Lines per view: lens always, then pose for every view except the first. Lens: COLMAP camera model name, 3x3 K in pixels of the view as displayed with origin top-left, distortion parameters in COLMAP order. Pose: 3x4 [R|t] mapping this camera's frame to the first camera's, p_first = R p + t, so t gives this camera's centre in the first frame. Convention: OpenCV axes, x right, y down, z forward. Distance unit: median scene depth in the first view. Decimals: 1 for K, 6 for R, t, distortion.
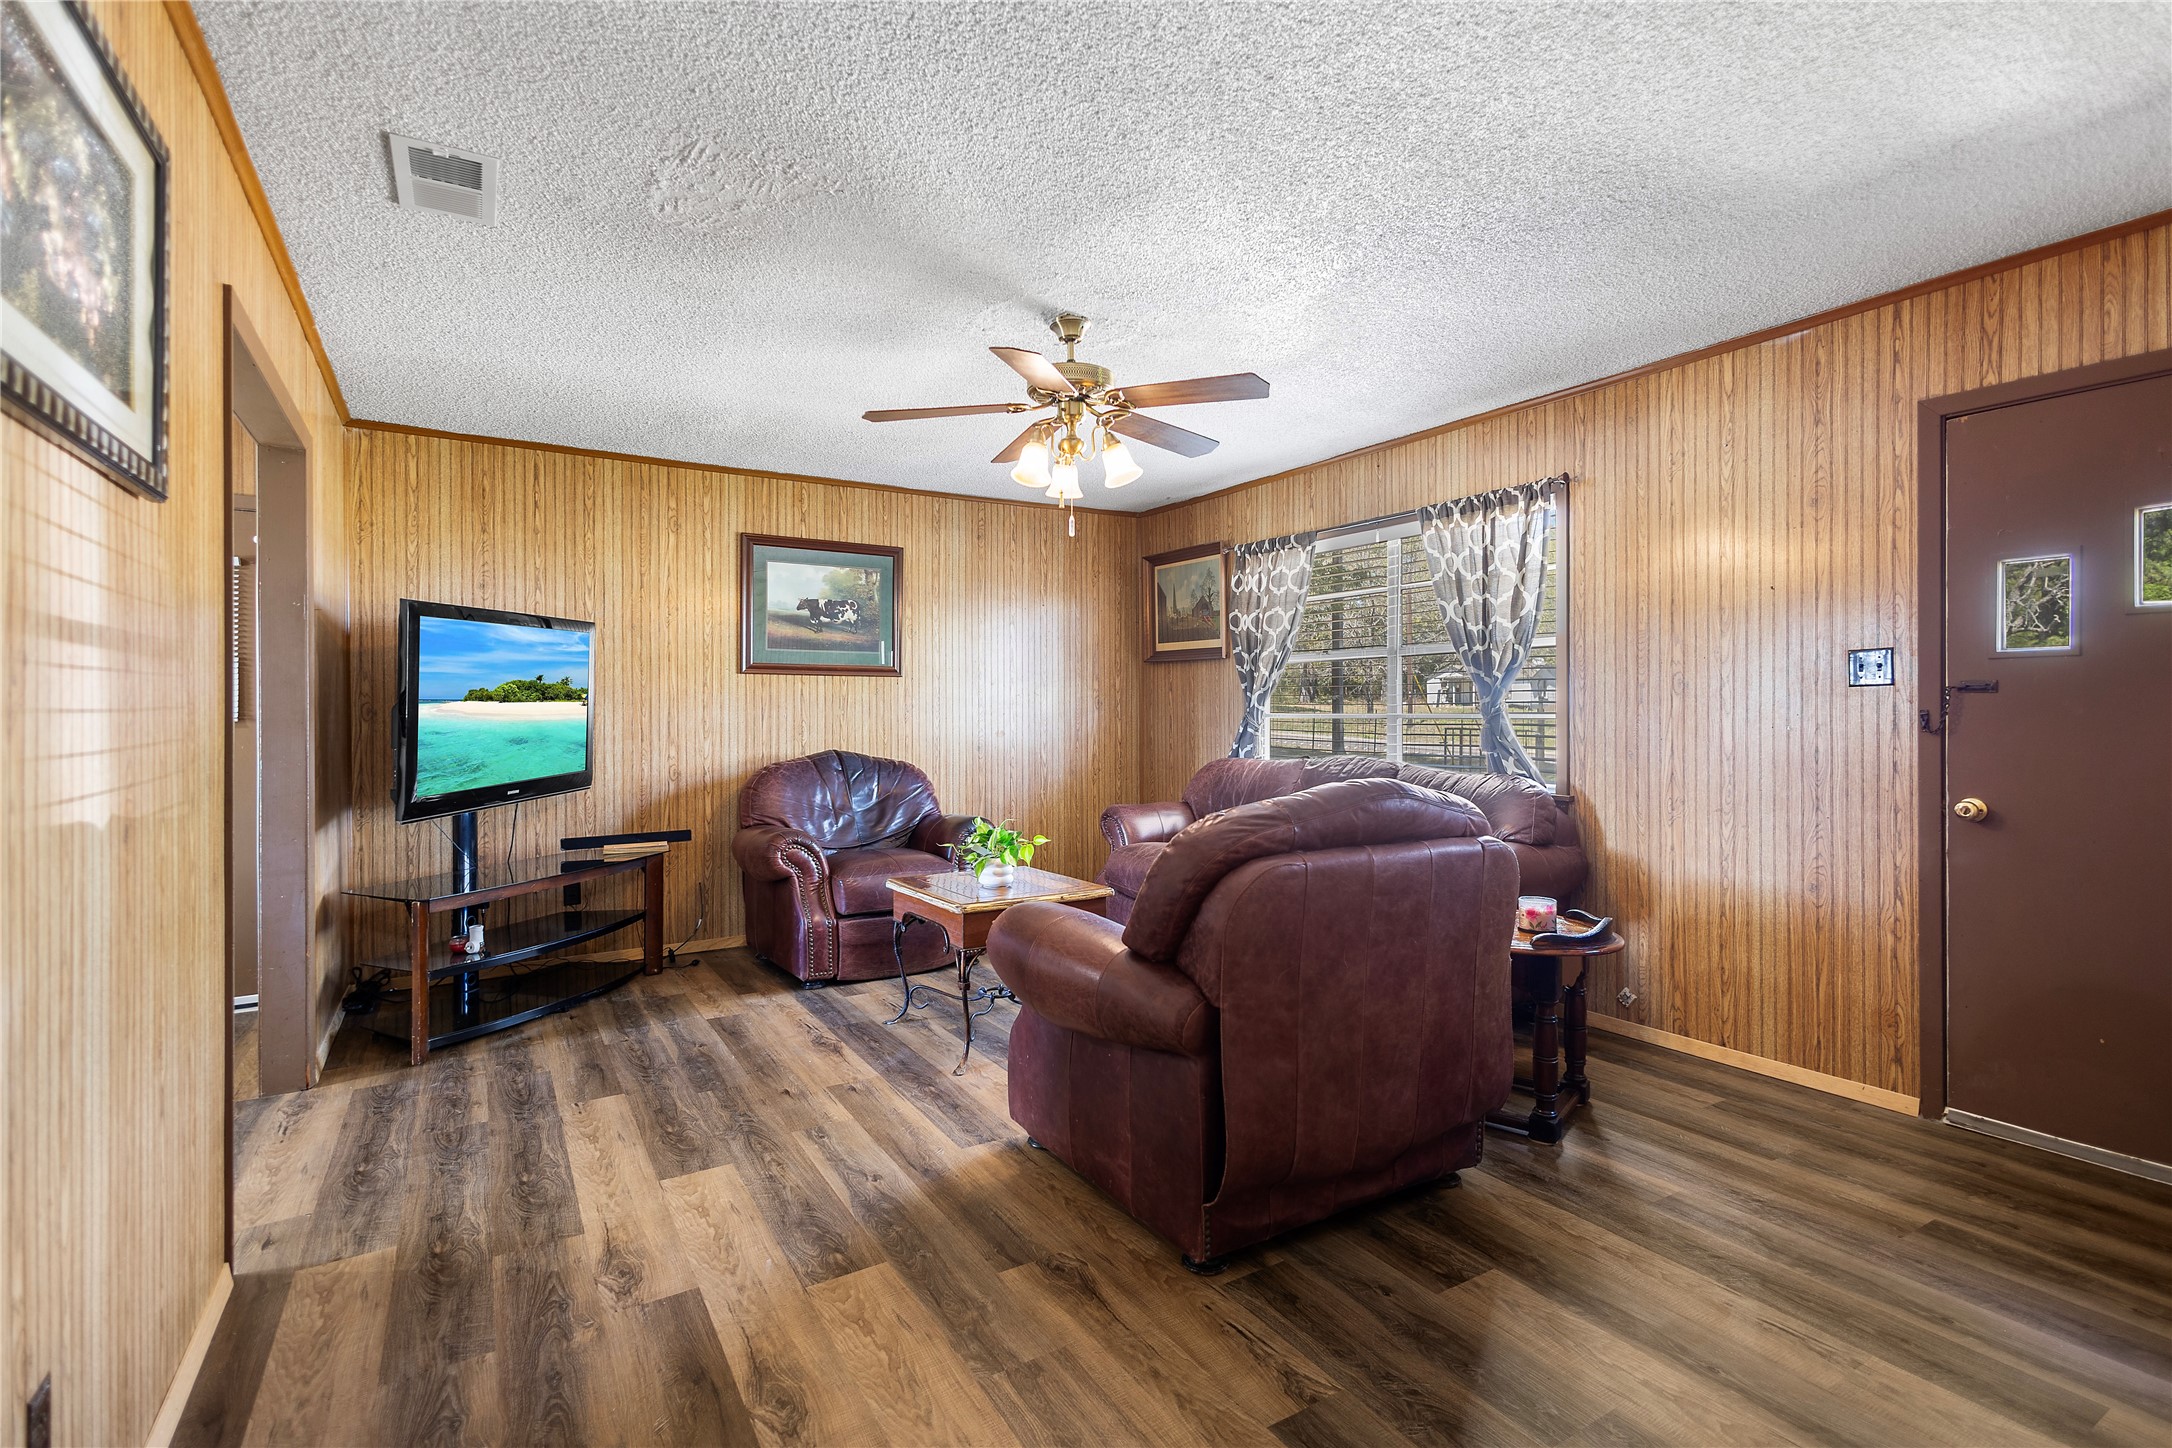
lens RADIAL K [[1011.3, 0, 1092.2], [0, 1011.3, 712.4], [0, 0, 1]] dist [0.008355, -0.003308]
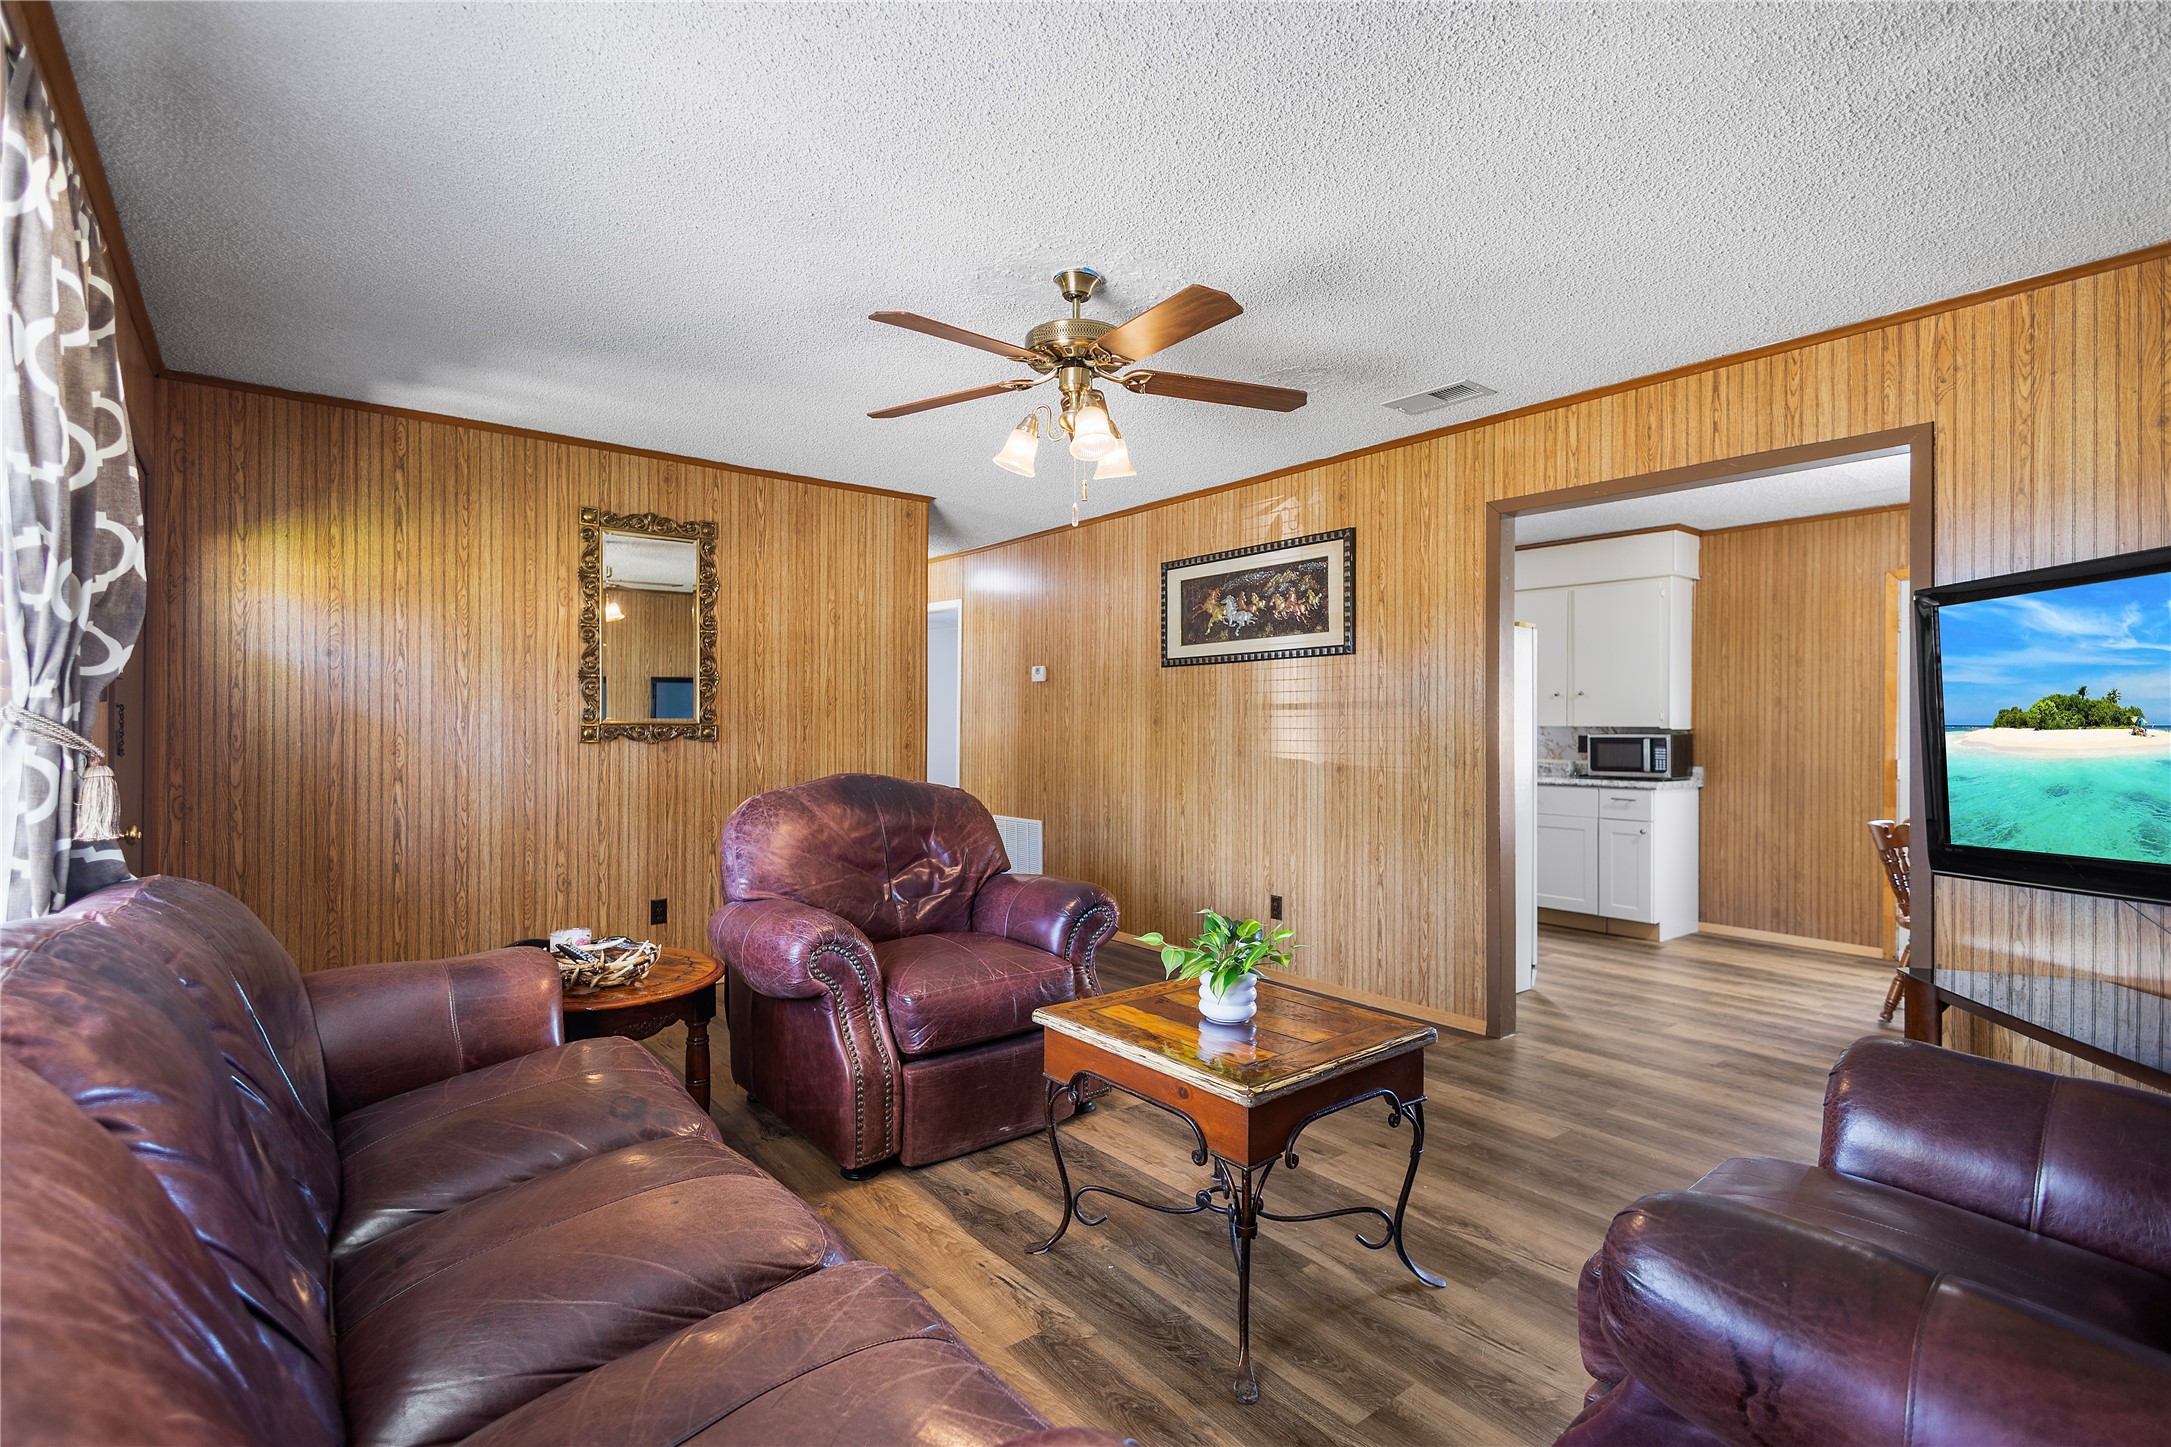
lens RADIAL K [[1010.9, 0, 1089.6], [0, 1010.9, 723.1], [0, 0, 1]] dist [0.008355, -0.003308]
pose [[-0.992776, 0.001464, -0.119972, 0.044515], [0.001437, 0.999999, 0.000309, -0.004607], [0.119973, 0.000135, -0.992777, 1.196511]]
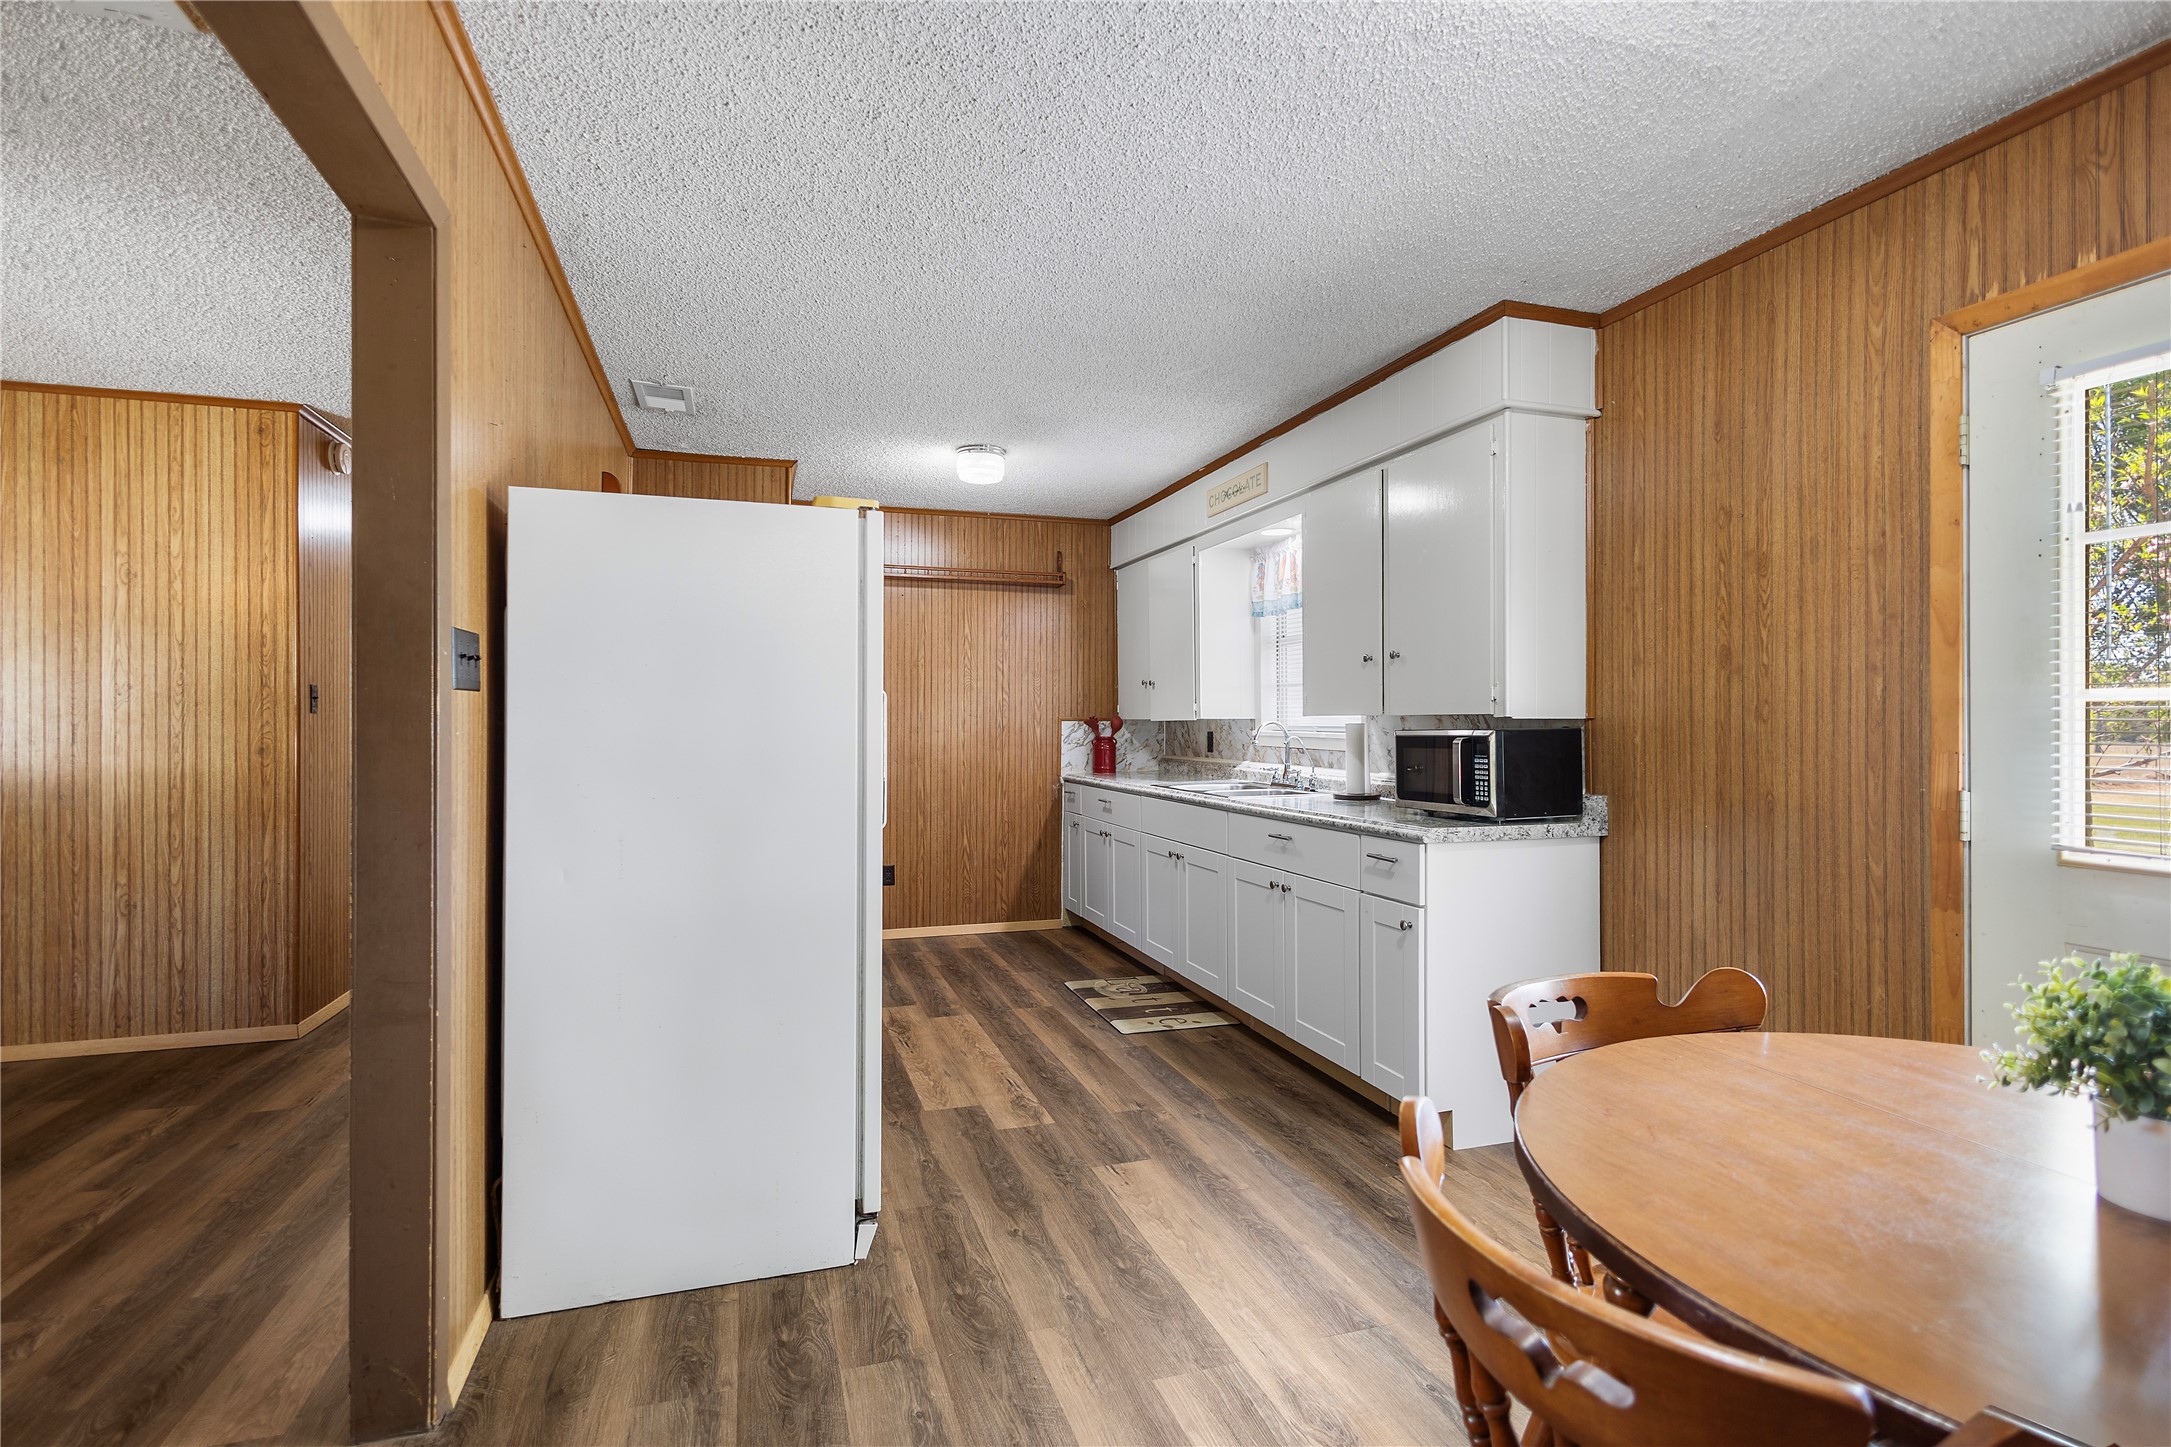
lens RADIAL K [[1010.9, 0, 1082.2], [0, 1010.9, 719.9], [0, 0, 1]] dist [0.008355, -0.003308]
pose [[-0.973036, 0.009142, 0.230472, -0.691797], [0.008332, 0.999955, -0.004488, 0.005260], [-0.230503, -0.002446, -0.973069, 0.717219]]
